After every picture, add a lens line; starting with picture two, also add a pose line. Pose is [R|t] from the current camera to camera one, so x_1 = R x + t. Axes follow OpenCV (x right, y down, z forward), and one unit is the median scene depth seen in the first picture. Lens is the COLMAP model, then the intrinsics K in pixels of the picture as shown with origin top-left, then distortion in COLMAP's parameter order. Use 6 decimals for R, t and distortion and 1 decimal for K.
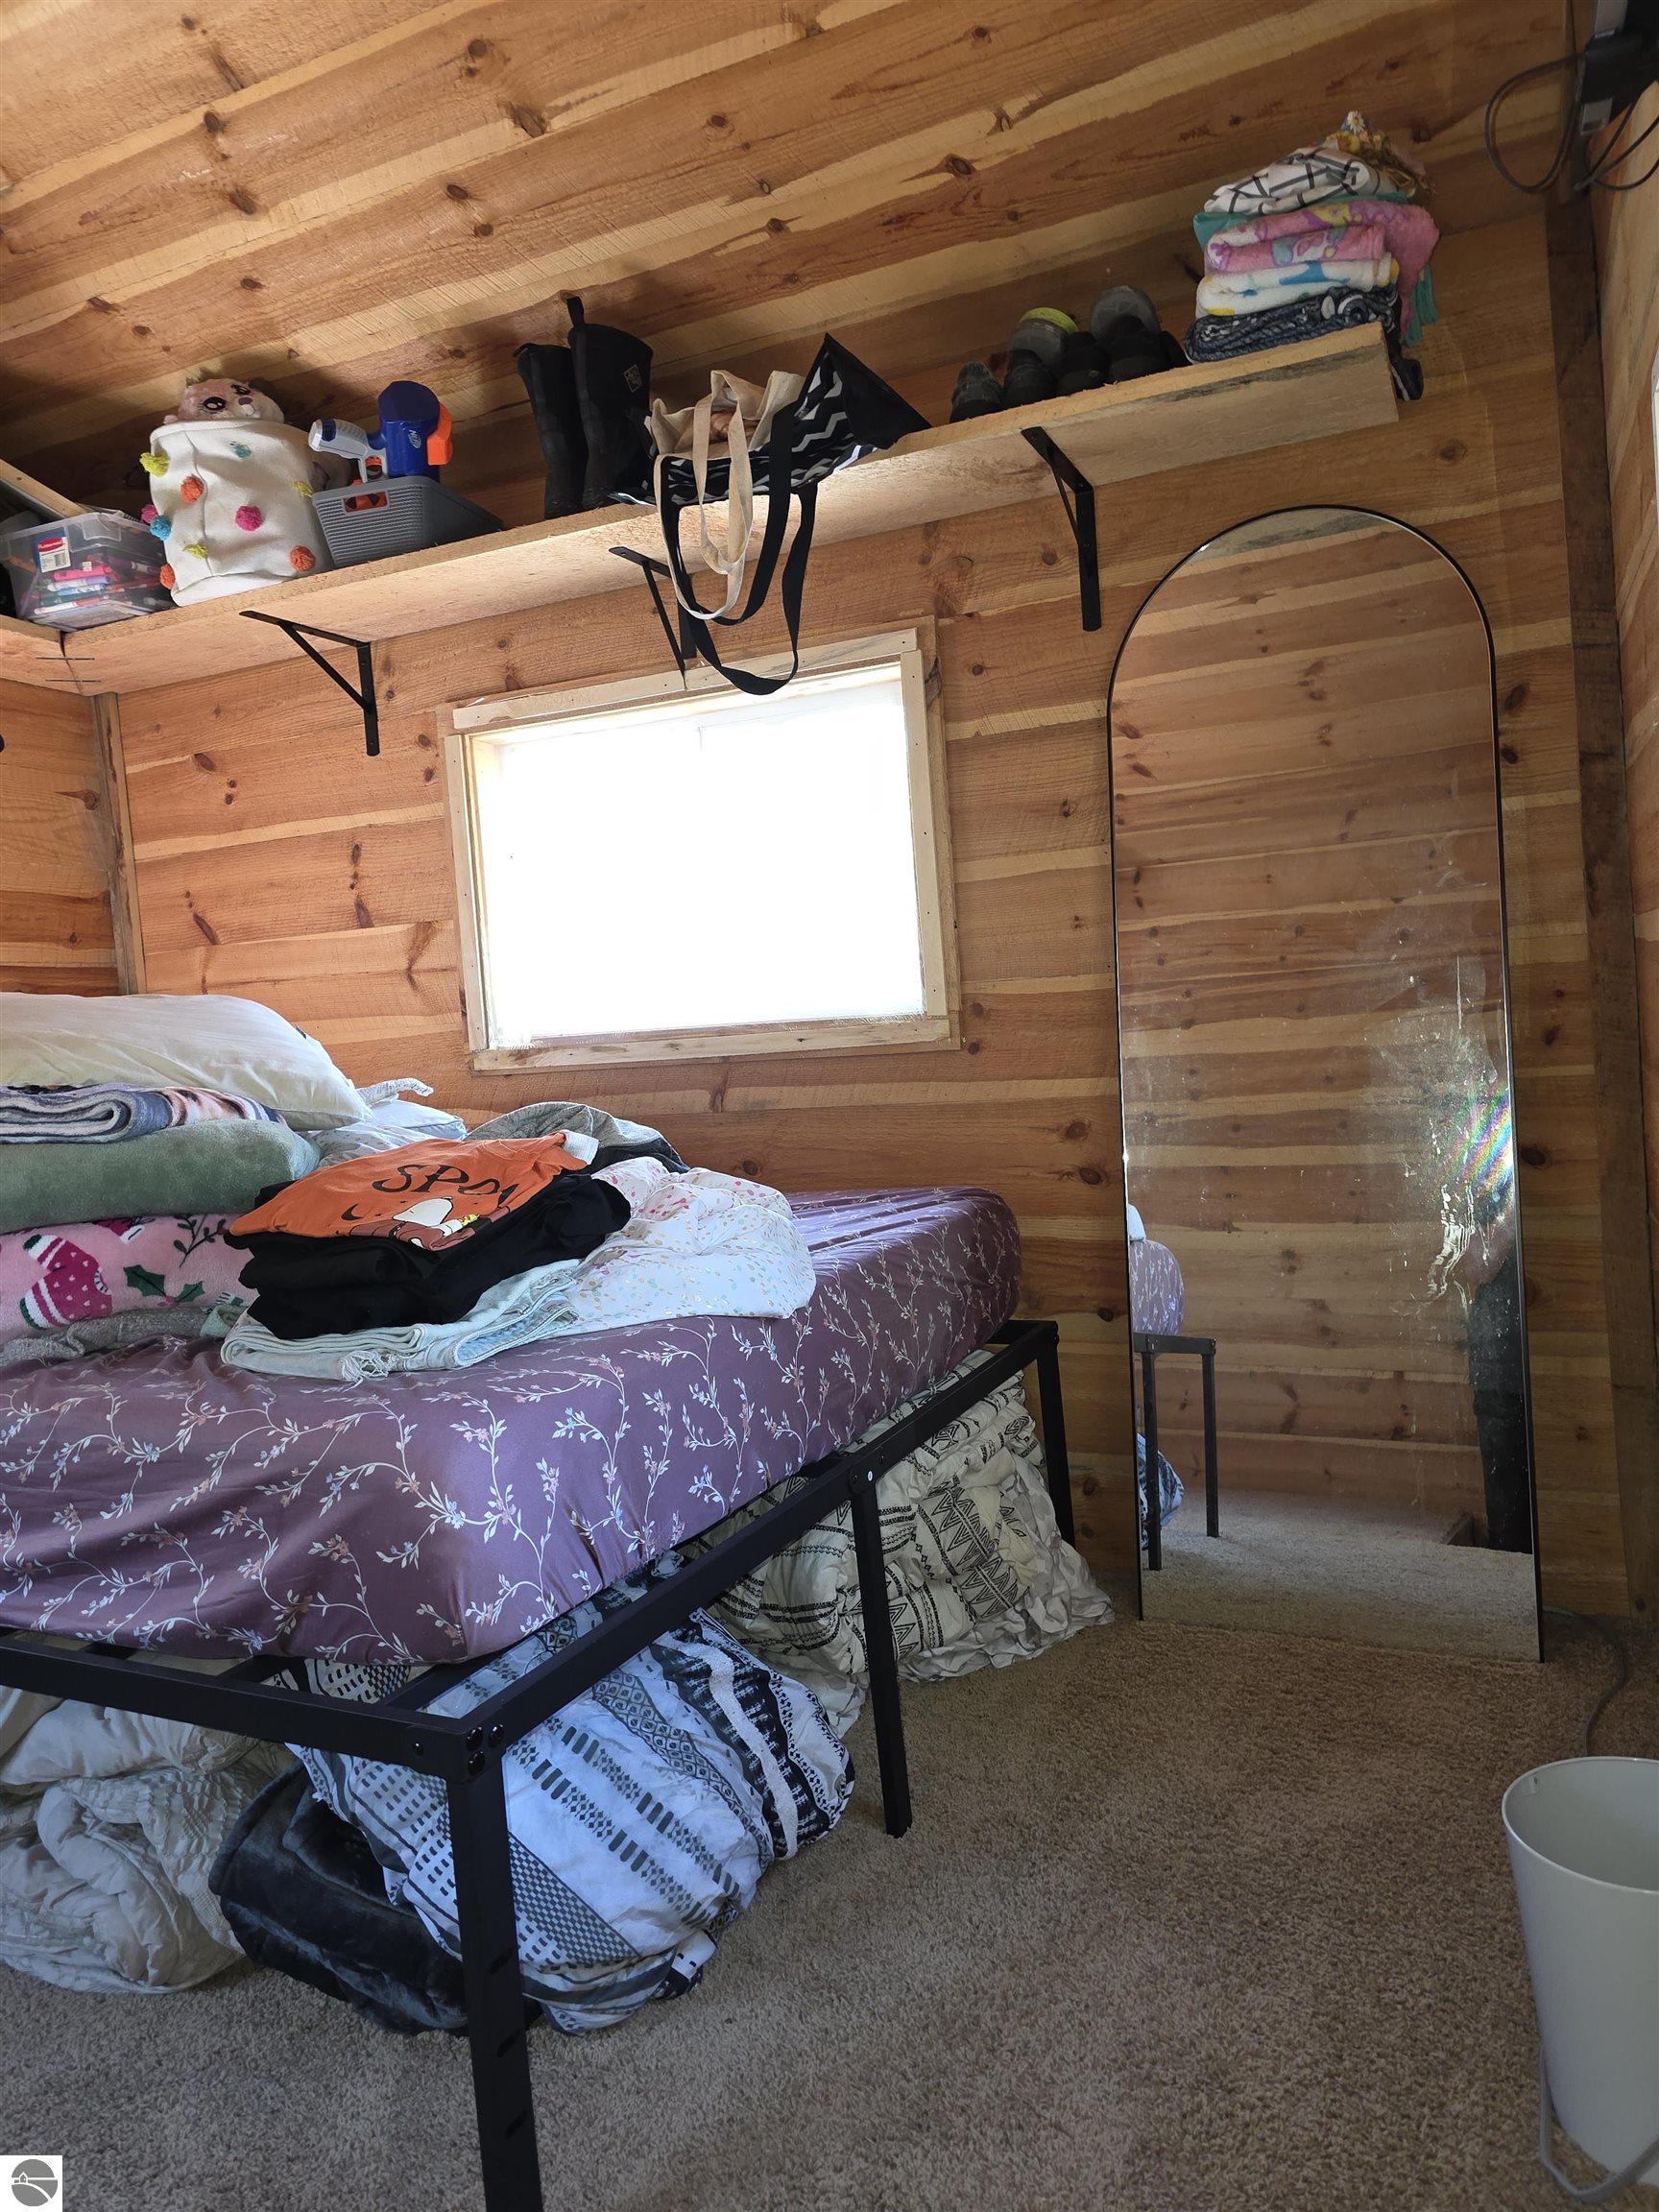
lens RADIAL K [[1543.0, 0, 947.5], [0, 1543.0, 1093.9], [0, 0, 1]] dist [0.077844, -0.070683]
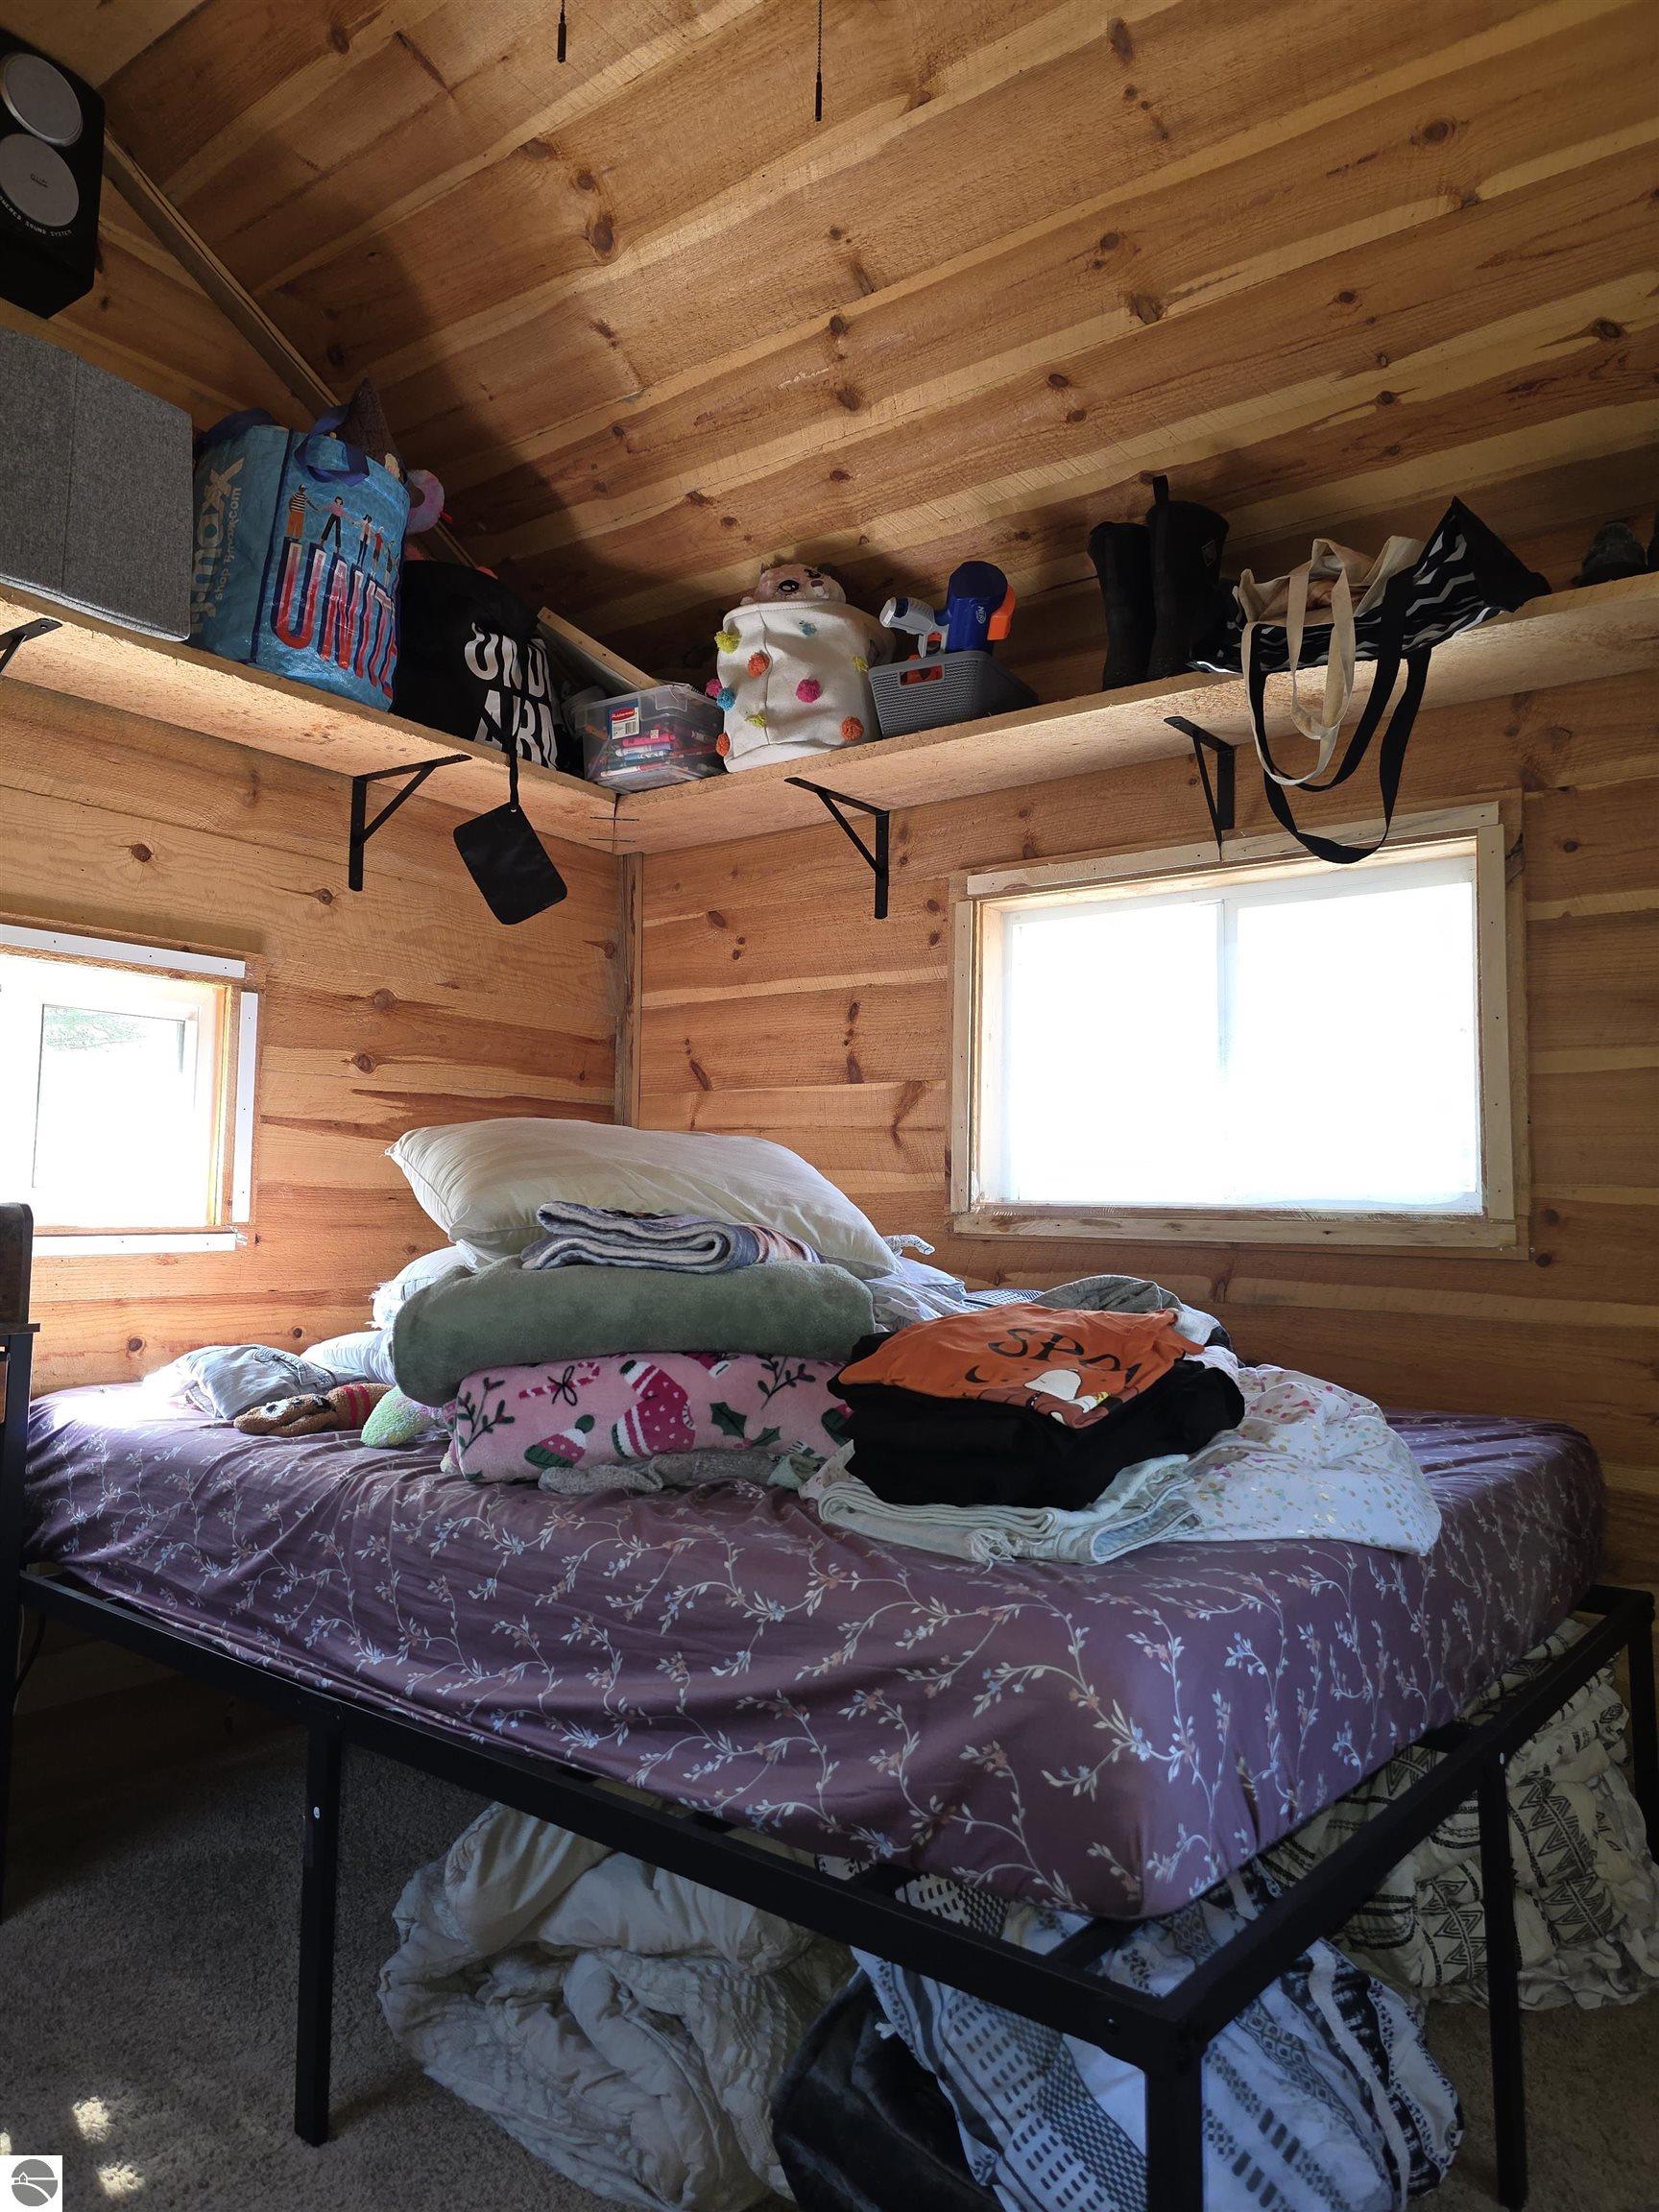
lens RADIAL K [[1497.8, 0, 835.8], [0, 1497.8, 1114.7], [0, 0, 1]] dist [0.081933, -0.078462]
pose [[0.974202, 0.072783, -0.213621, -0.216107], [-0.095962, 0.990328, -0.100212, 0.015099], [0.204261, 0.118127, 0.971763, 0.065841]]
